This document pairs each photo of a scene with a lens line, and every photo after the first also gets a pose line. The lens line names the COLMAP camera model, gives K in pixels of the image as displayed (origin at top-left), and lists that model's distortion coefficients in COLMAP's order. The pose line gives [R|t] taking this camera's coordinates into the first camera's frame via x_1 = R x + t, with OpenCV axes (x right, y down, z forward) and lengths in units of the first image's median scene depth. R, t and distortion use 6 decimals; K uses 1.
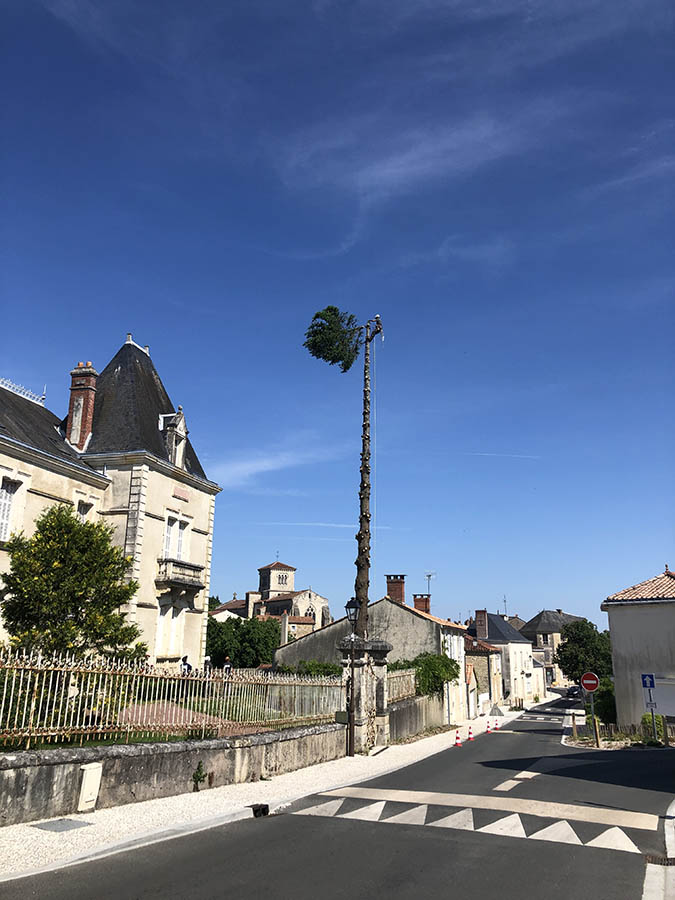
lens RADIAL K [[731.4, 0, 334.5], [0, 731.4, 446.5], [0, 0, 1]] dist [-0.011060, -0.007866]
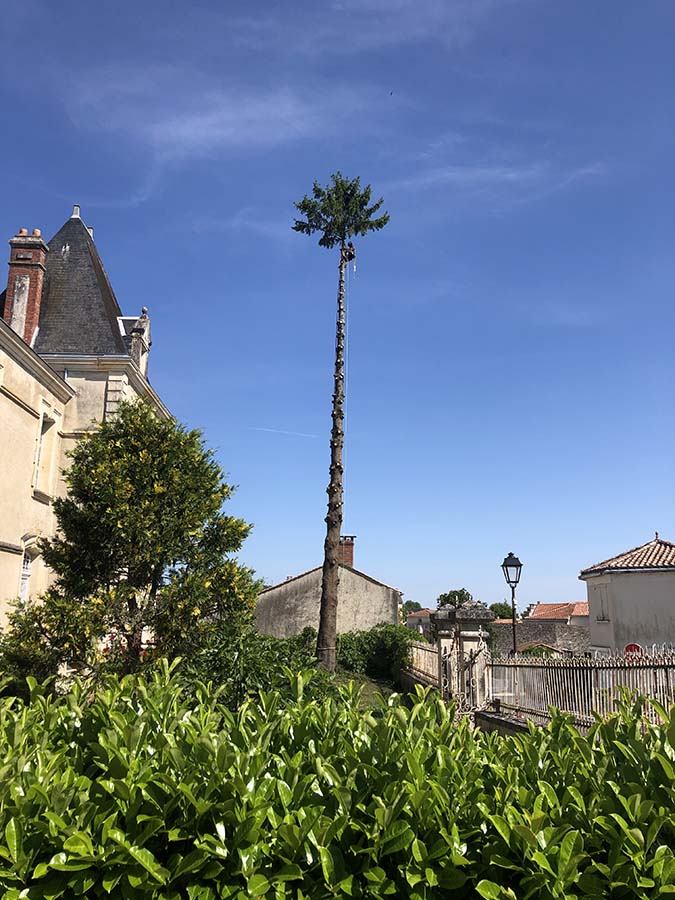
lens RADIAL K [[731.4, 0, 337.0], [0, 731.4, 453.0], [0, 0, 1]] dist [-0.011060, -0.007866]
pose [[0.951493, 0.066964, 0.300293, -0.248937], [-0.080797, 0.996155, 0.033872, 0.056474], [-0.296870, -0.056492, 0.953245, 0.198478]]
